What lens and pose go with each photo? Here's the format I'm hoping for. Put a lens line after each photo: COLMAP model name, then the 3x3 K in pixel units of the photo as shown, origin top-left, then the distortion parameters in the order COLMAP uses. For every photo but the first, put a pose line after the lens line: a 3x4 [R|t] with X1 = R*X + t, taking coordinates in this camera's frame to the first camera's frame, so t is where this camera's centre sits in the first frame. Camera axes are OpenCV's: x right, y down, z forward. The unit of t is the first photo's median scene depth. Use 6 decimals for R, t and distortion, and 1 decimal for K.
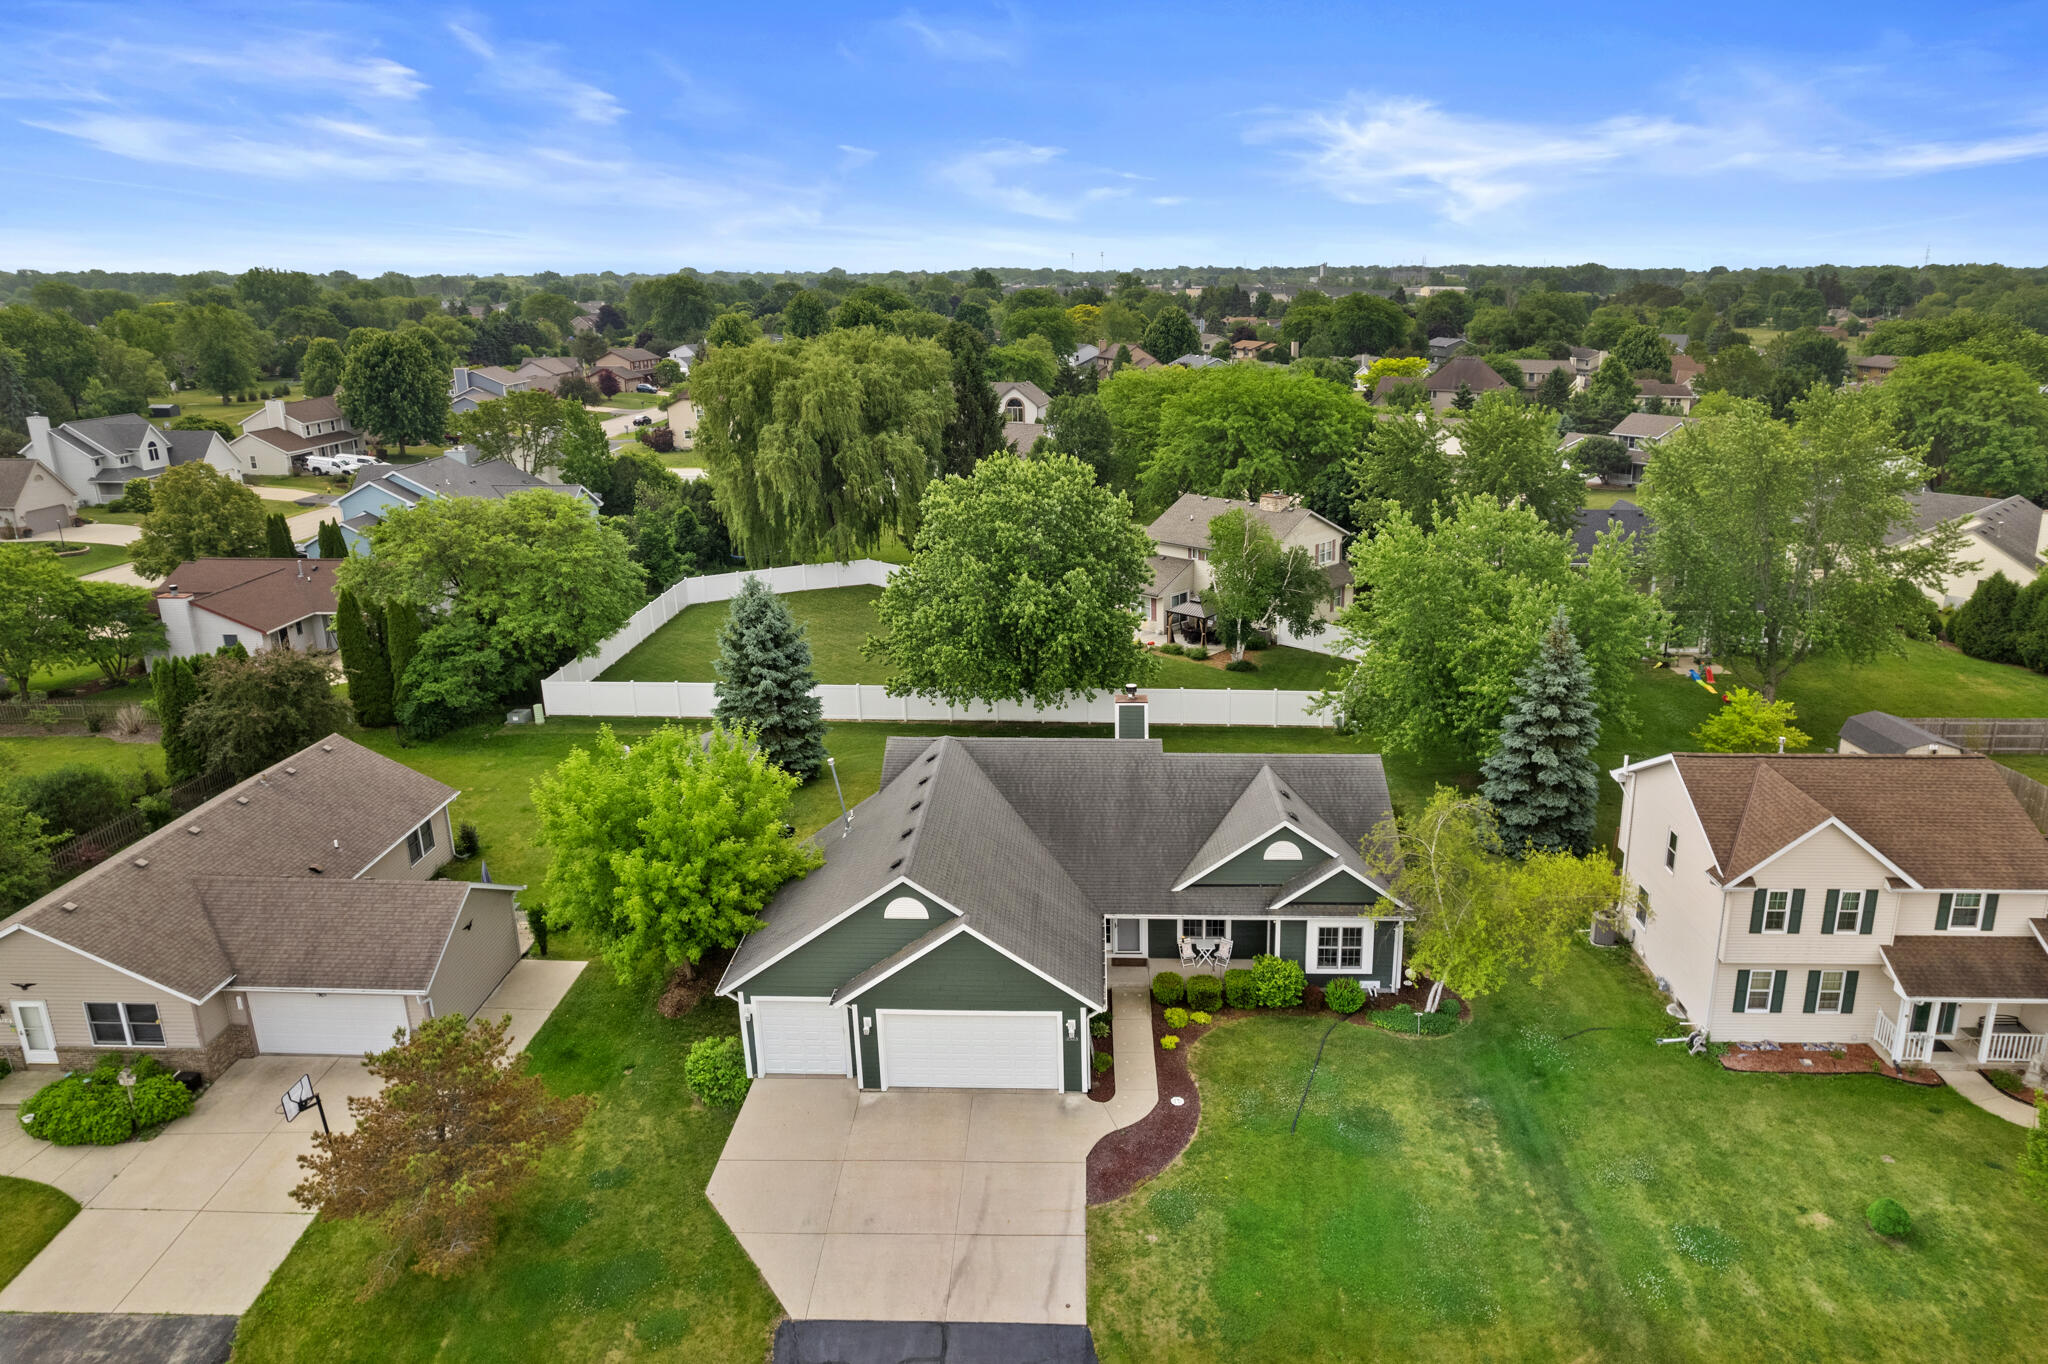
lens RADIAL K [[1296.2, 0, 1050.6], [0, 1296.2, 721.1], [0, 0, 1]] dist [0.173750, -0.107749]
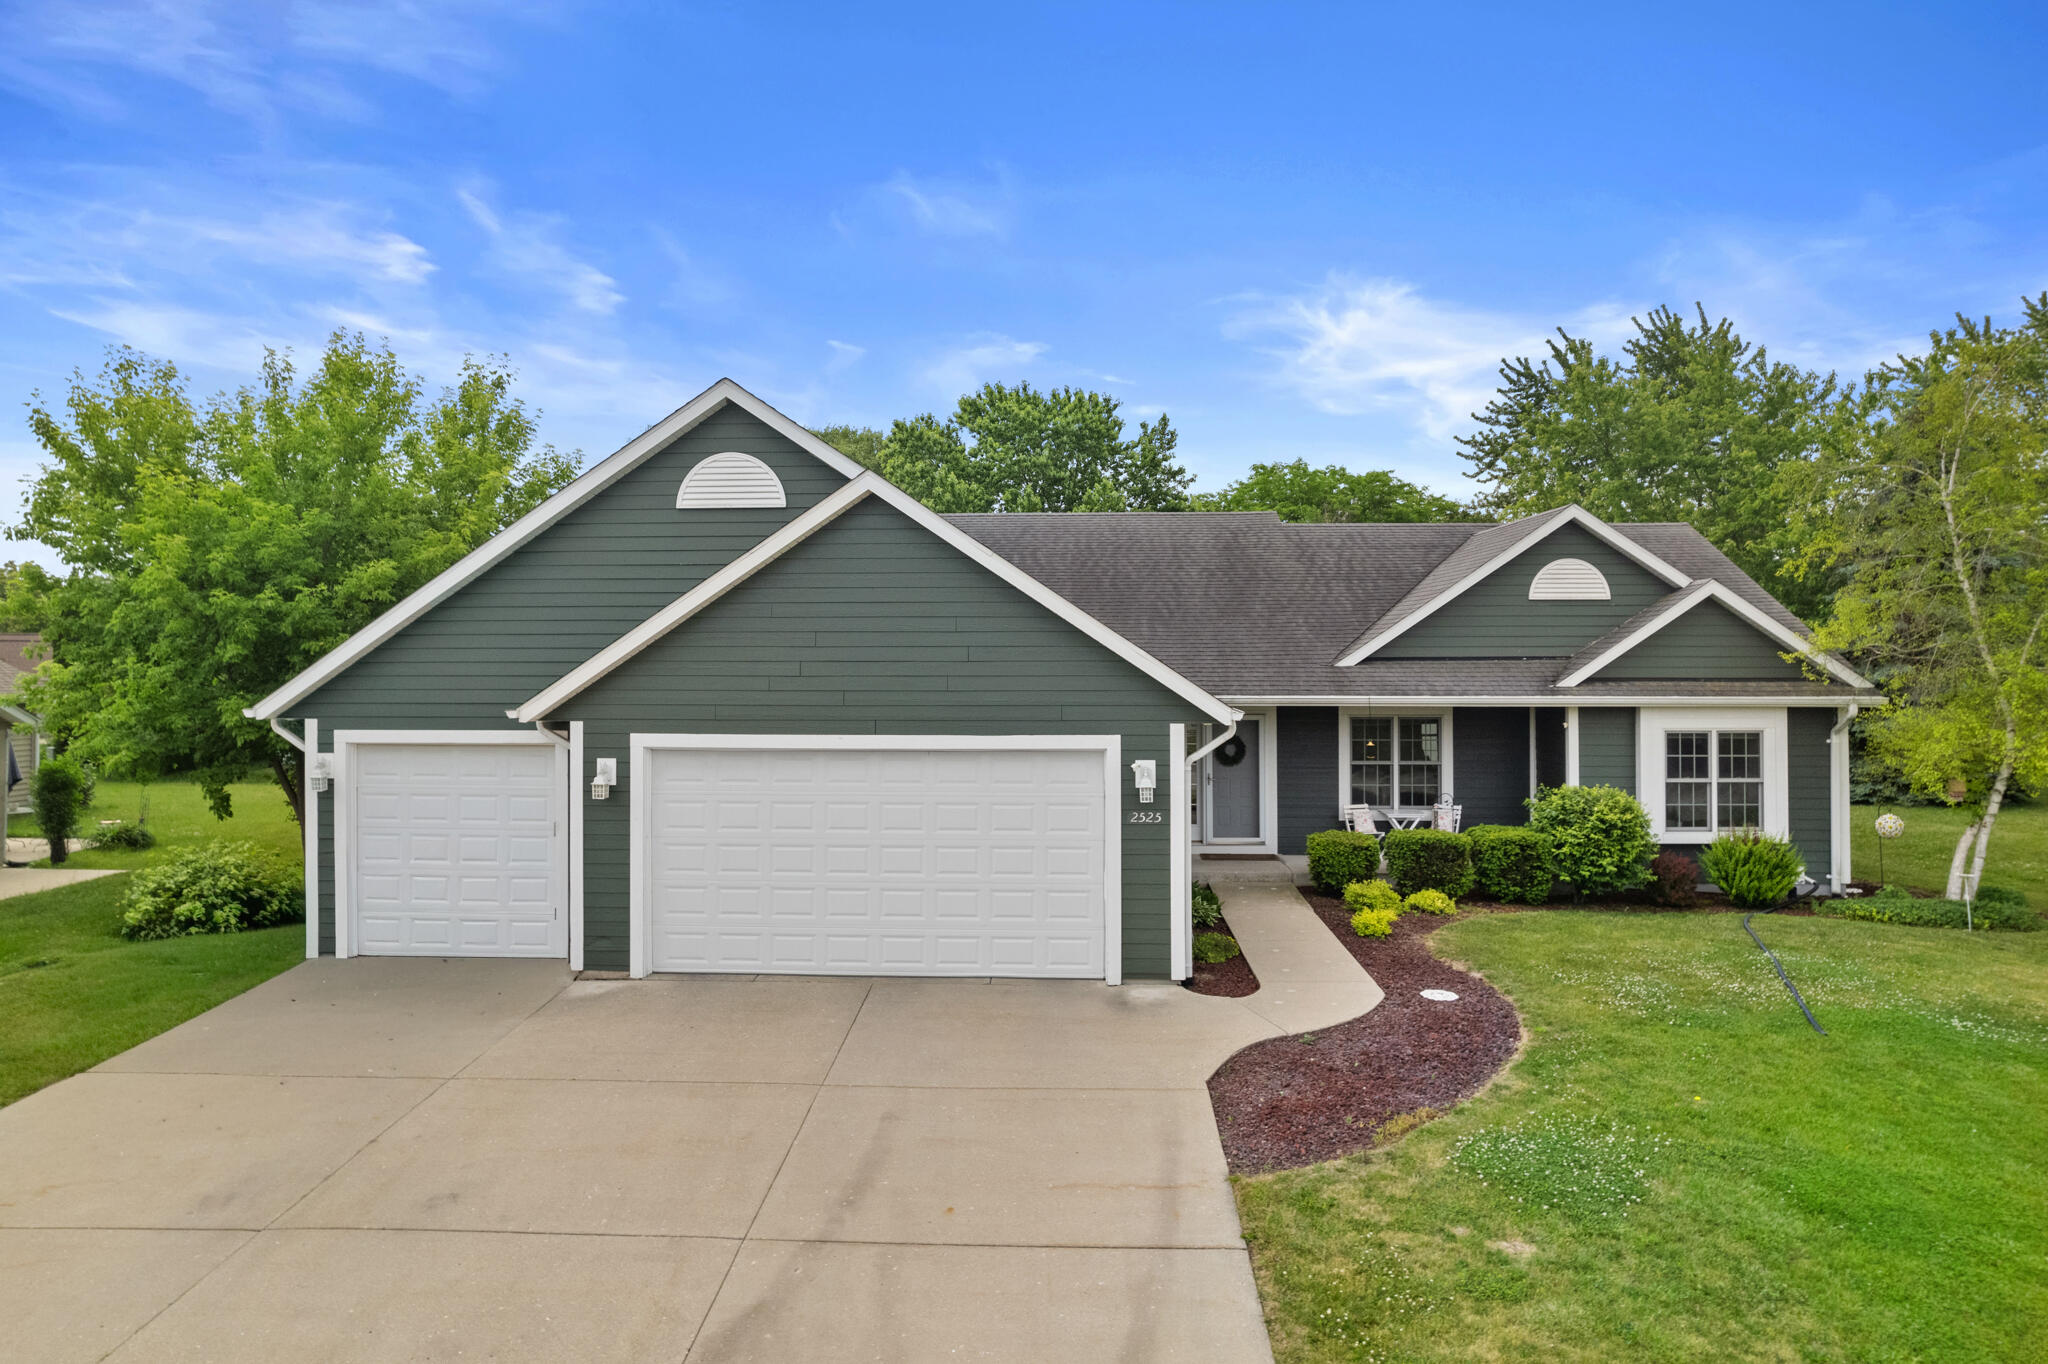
lens RADIAL K [[1308.3, 0, 1017.4], [0, 1308.3, 640.1], [0, 0, 1]] dist [-0.023961, 0.003849]
pose [[0.999656, 0.017498, -0.019512, -0.012353], [-0.022879, 0.945775, -0.324016, 0.301480], [0.012785, 0.324351, 0.945851, 0.607634]]
